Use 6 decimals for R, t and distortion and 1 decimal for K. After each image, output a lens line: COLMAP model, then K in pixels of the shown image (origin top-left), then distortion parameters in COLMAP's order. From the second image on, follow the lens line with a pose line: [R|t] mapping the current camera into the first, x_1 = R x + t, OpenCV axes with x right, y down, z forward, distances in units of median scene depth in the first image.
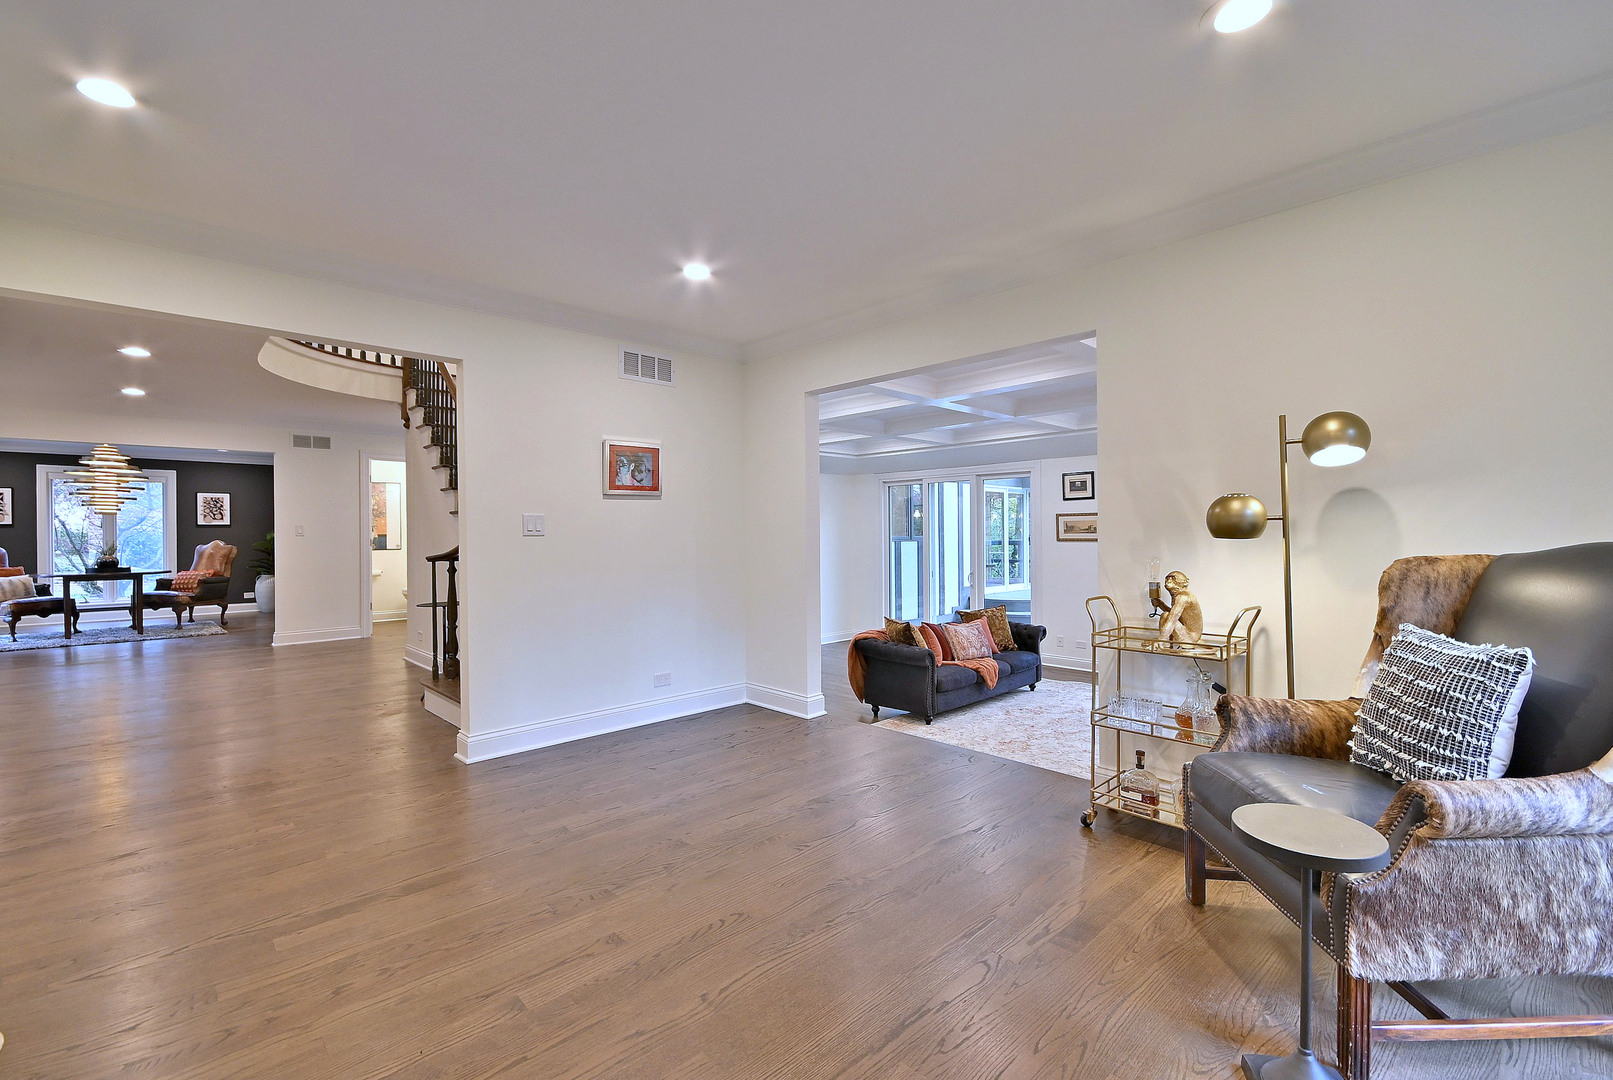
lens RADIAL K [[713.6, 0, 787.3], [0, 713.6, 537.8], [0, 0, 1]] dist [0.013439, -0.004221]
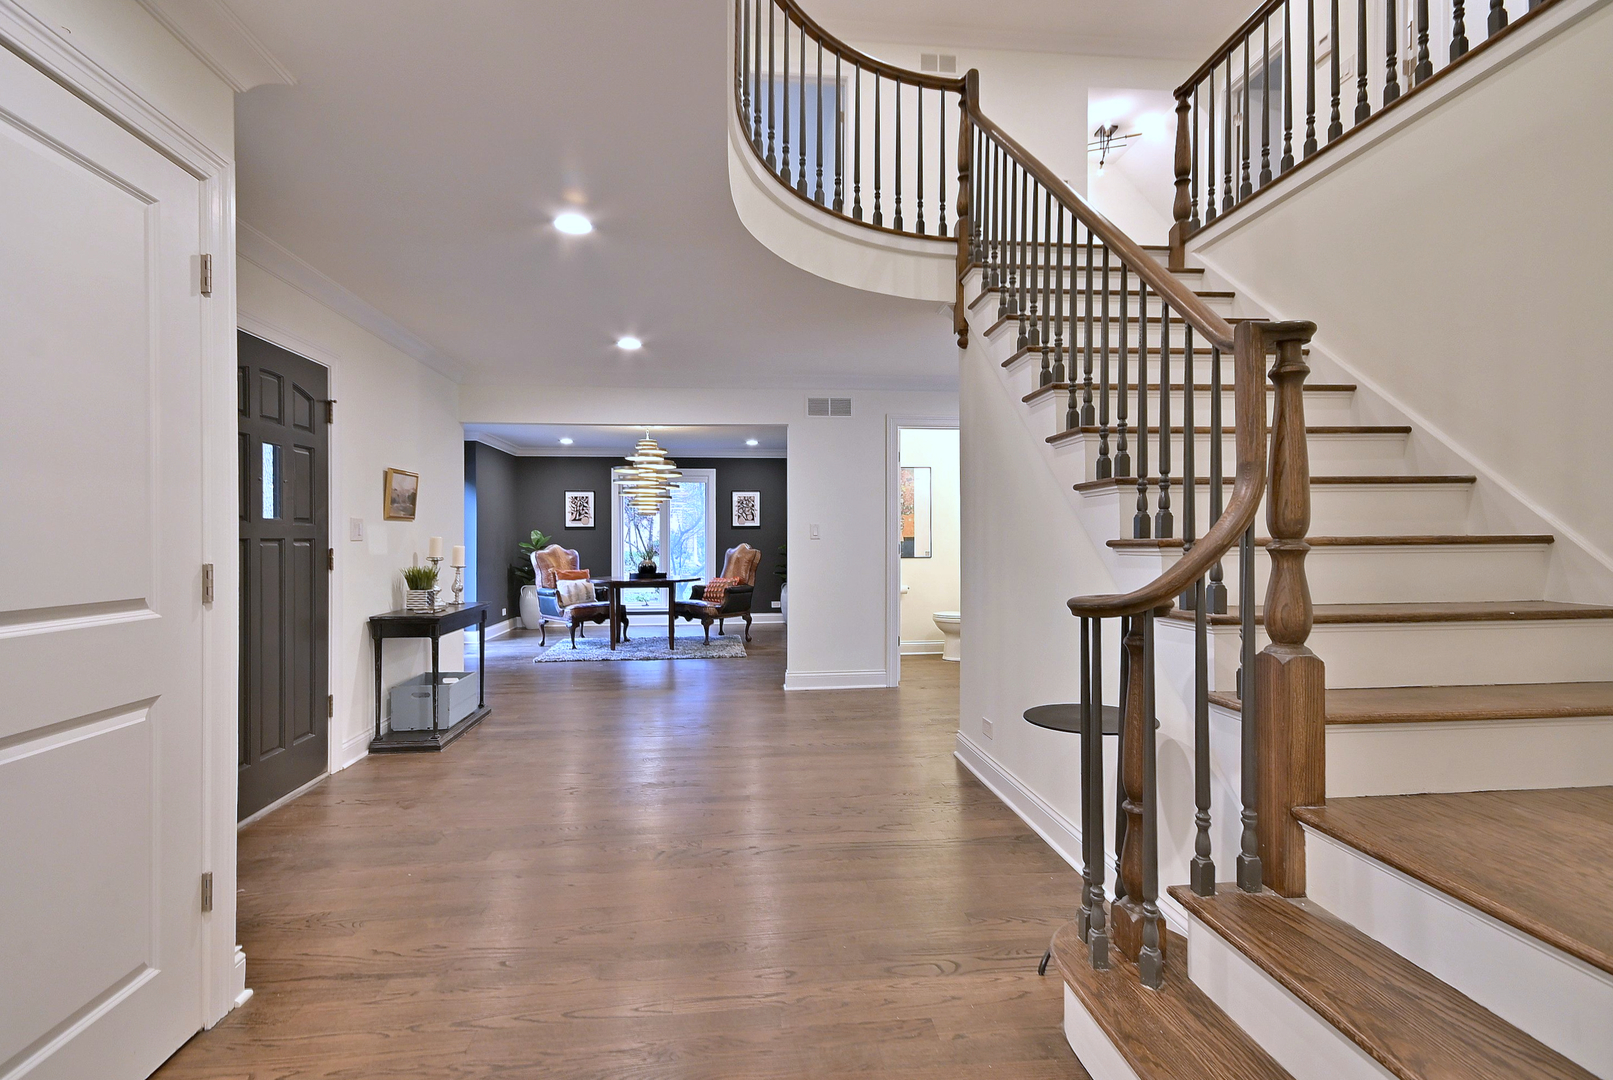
lens RADIAL K [[743.6, 0, 806.7], [0, 743.6, 532.9], [0, 0, 1]] dist [0.014744, -0.001321]
pose [[0.807181, -0.002890, -0.590297, -0.213429], [-0.003184, 0.999952, -0.009250, -0.001156], [0.590295, 0.009346, 0.807133, 0.341733]]
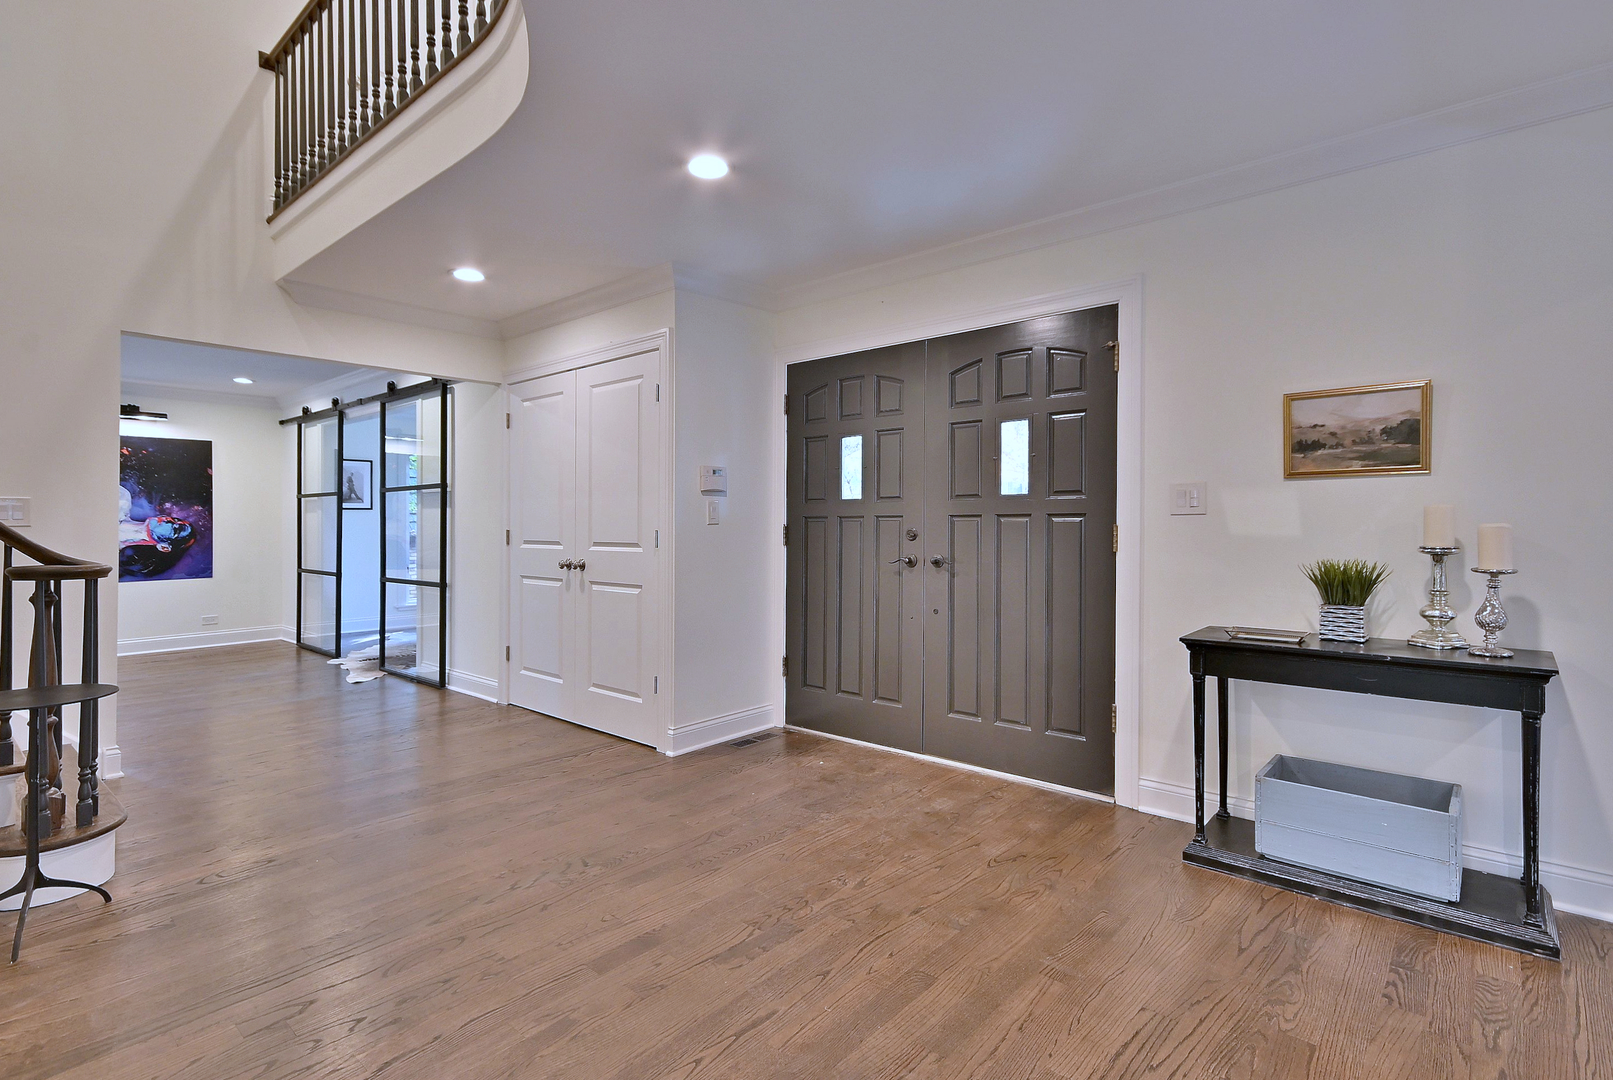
lens RADIAL K [[802.0, 0, 789.7], [0, 802.0, 526.7], [0, 0, 1]] dist [0.016287, 0.001571]
pose [[-0.996379, 0.013075, -0.084008, -0.498787], [0.012179, 0.999863, 0.011166, -0.000017], [0.084143, 0.010102, -0.996403, 0.864012]]
